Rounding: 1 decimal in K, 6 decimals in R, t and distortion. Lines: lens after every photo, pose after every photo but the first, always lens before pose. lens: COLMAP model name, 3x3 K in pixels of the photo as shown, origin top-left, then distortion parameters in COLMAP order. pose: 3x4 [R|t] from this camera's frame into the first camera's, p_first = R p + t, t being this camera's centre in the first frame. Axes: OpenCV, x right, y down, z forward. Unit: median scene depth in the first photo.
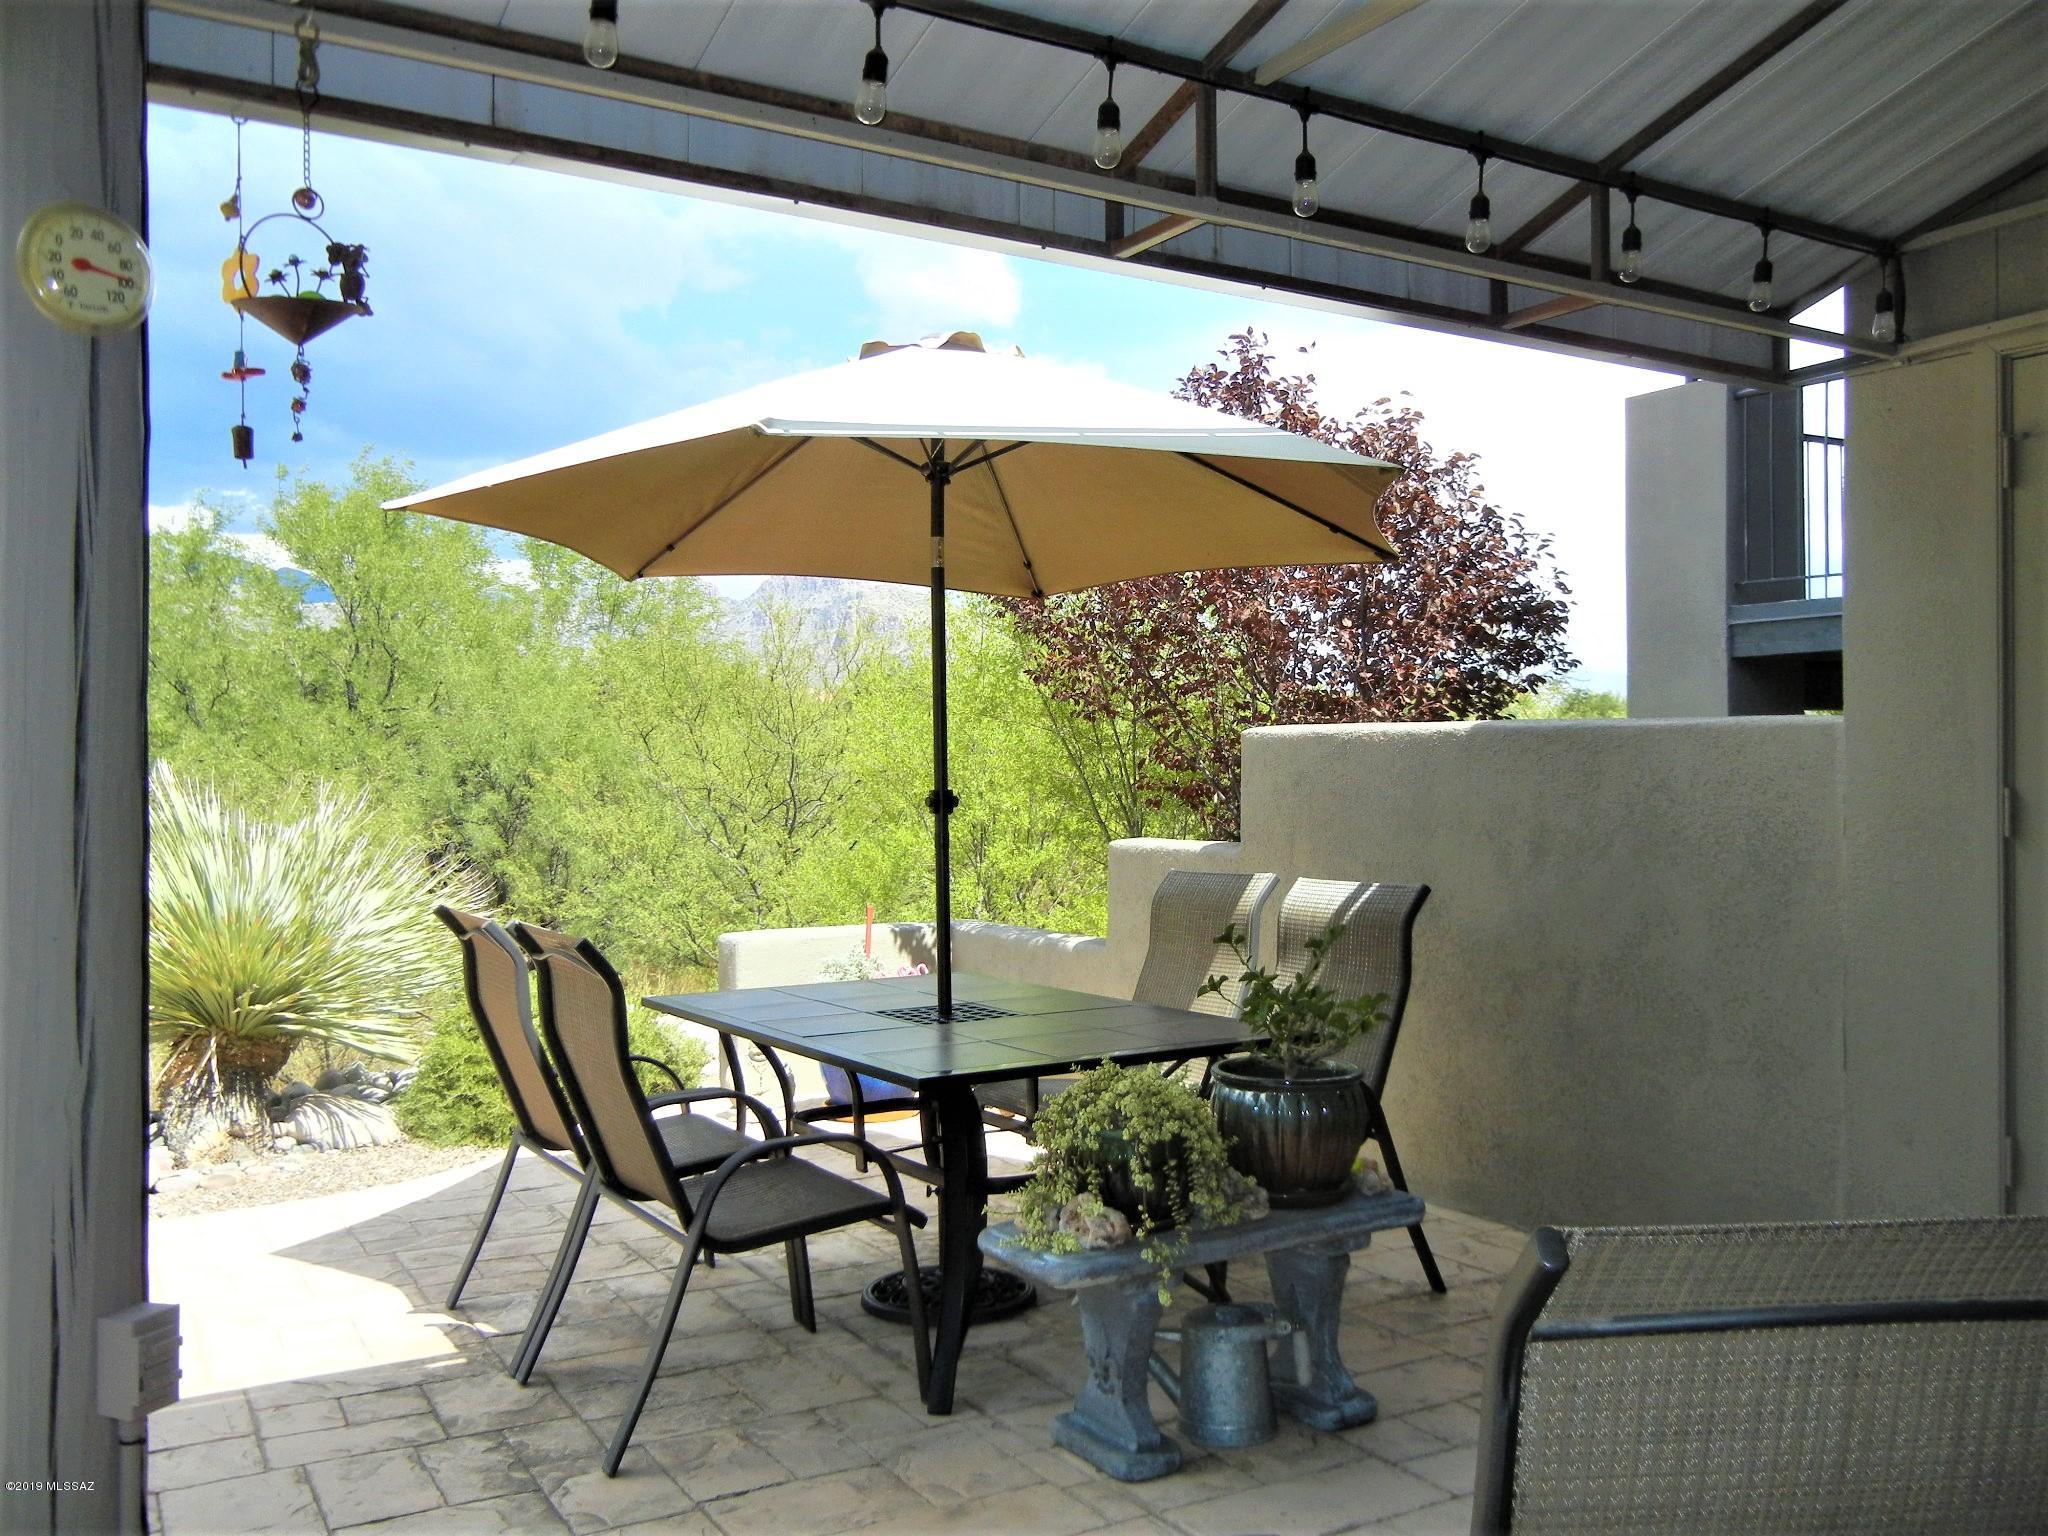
lens RADIAL K [[1775.3, 0, 1028.0], [0, 1775.3, 767.4], [0, 0, 1]] dist [-0.000590, 0.001675]
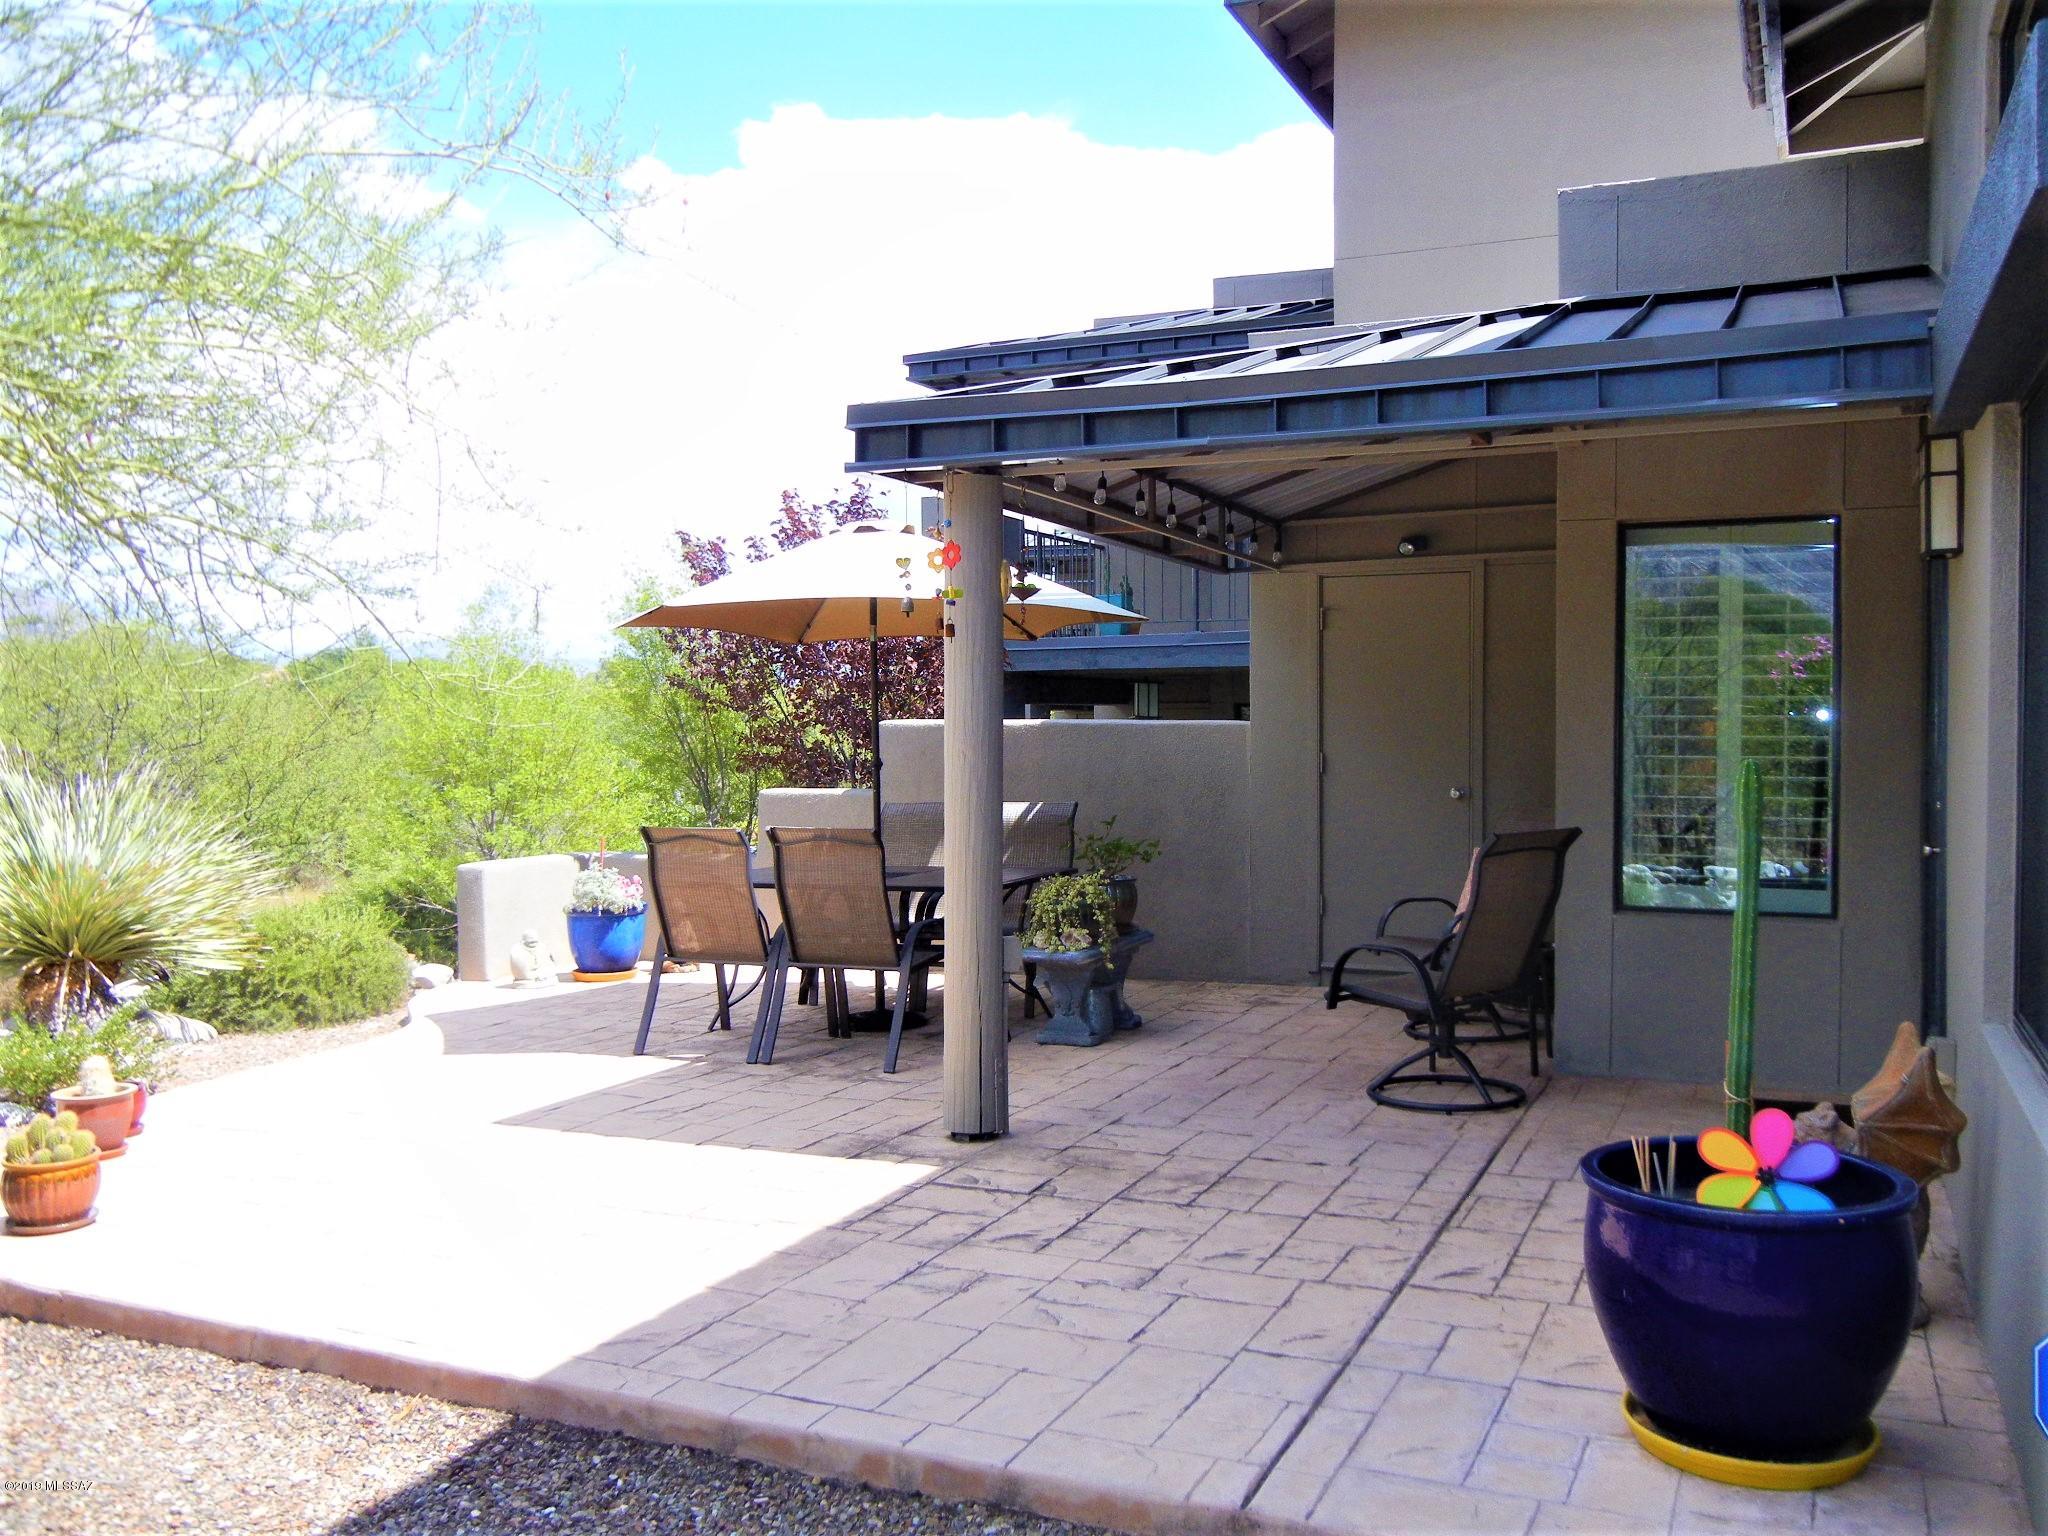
lens RADIAL K [[1775.3, 0, 1021.2], [0, 1775.3, 766.6], [0, 0, 1]] dist [-0.000590, 0.001675]
pose [[0.824669, -0.012268, 0.565482, -1.168876], [0.004427, 0.999874, 0.015236, -0.008161], [-0.565598, -0.010062, 0.824620, -0.778786]]
